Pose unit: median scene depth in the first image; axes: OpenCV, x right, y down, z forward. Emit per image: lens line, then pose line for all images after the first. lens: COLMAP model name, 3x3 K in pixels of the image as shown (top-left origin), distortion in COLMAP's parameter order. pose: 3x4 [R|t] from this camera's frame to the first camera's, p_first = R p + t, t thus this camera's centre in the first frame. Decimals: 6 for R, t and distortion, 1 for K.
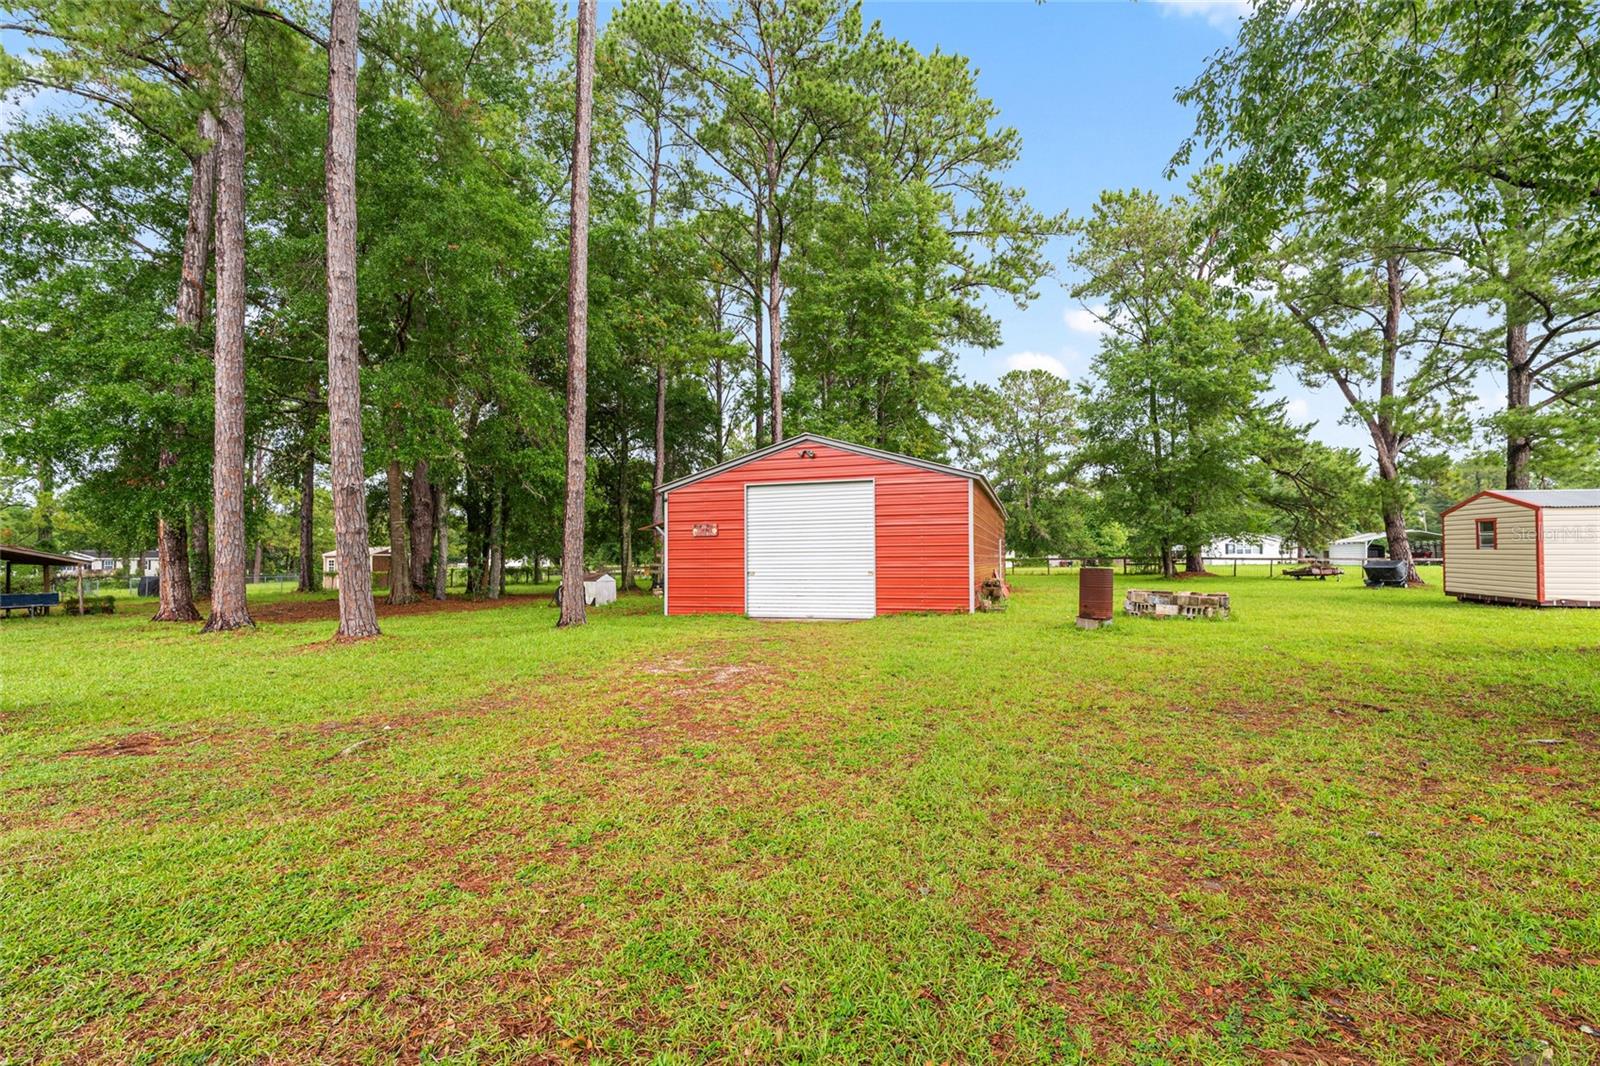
lens RADIAL K [[706.0, 0, 797.8], [0, 706.0, 560.1], [0, 0, 1]] dist [0.001218, 0.000094]
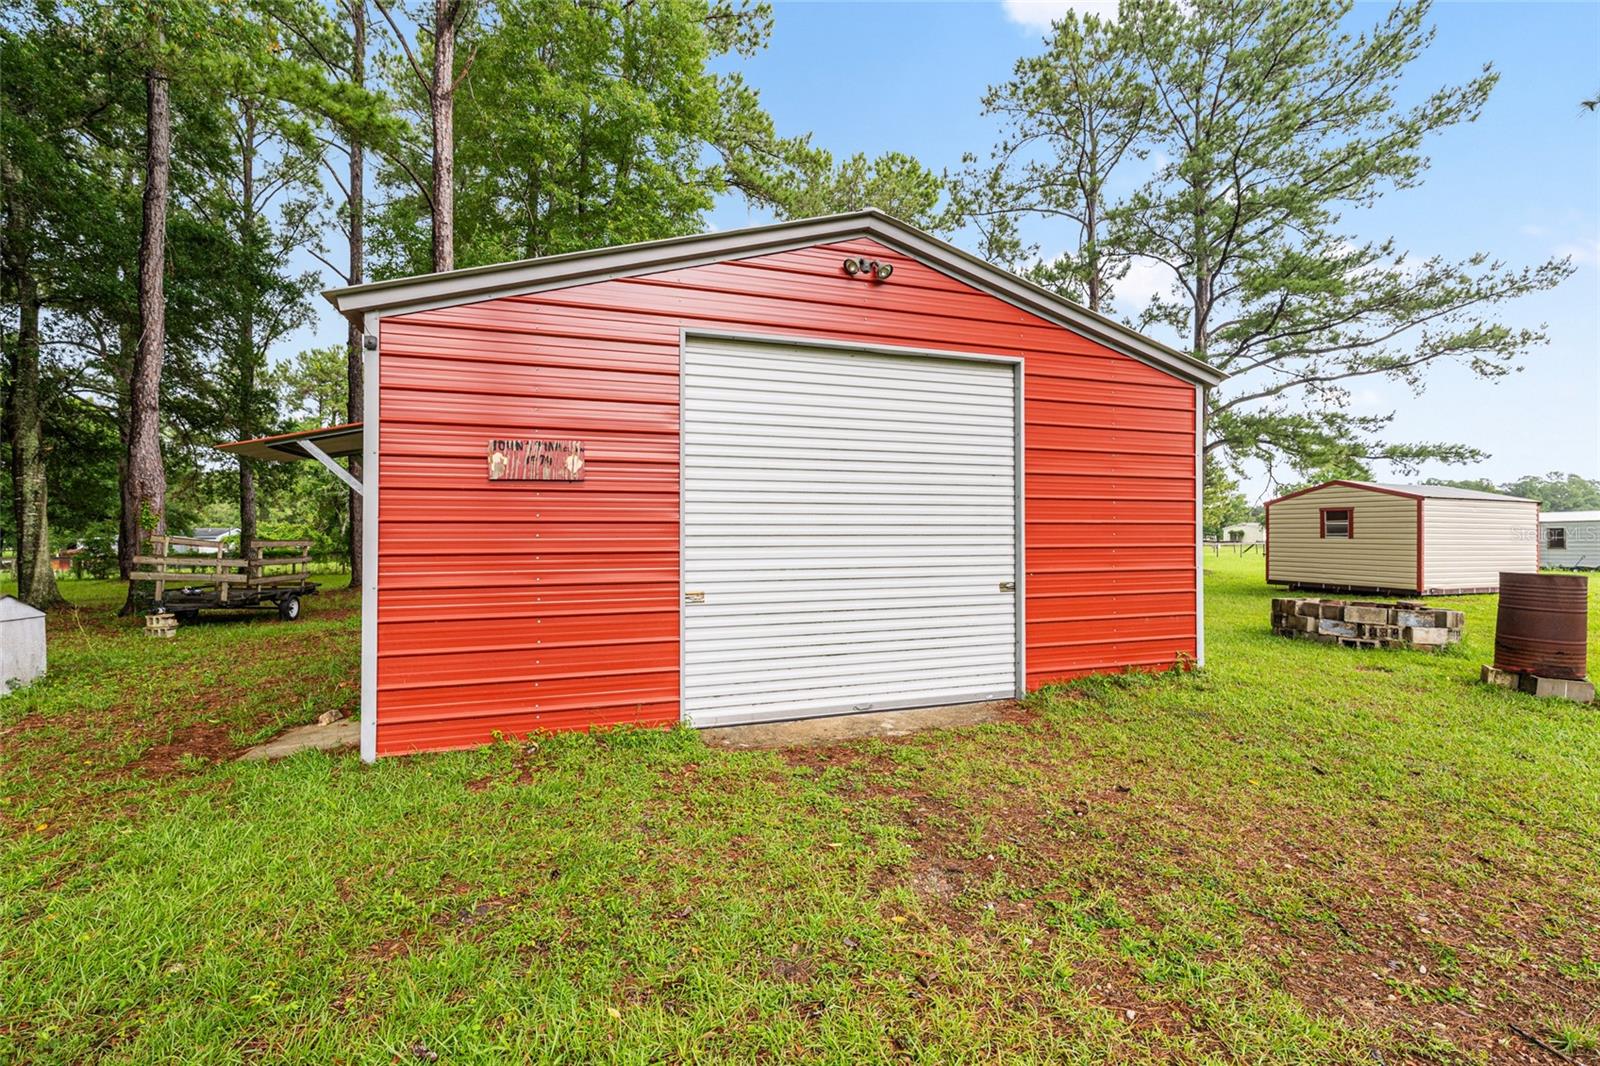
lens RADIAL K [[675.2, 0, 800.0], [0, 675.2, 533.0], [0, 0, 1]] dist [0.000068, 0.000096]
pose [[0.803610, 0.010657, 0.595061, -0.211265], [-0.000692, 0.999856, -0.016971, -0.006353], [-0.595156, 0.013226, 0.803501, 0.701645]]
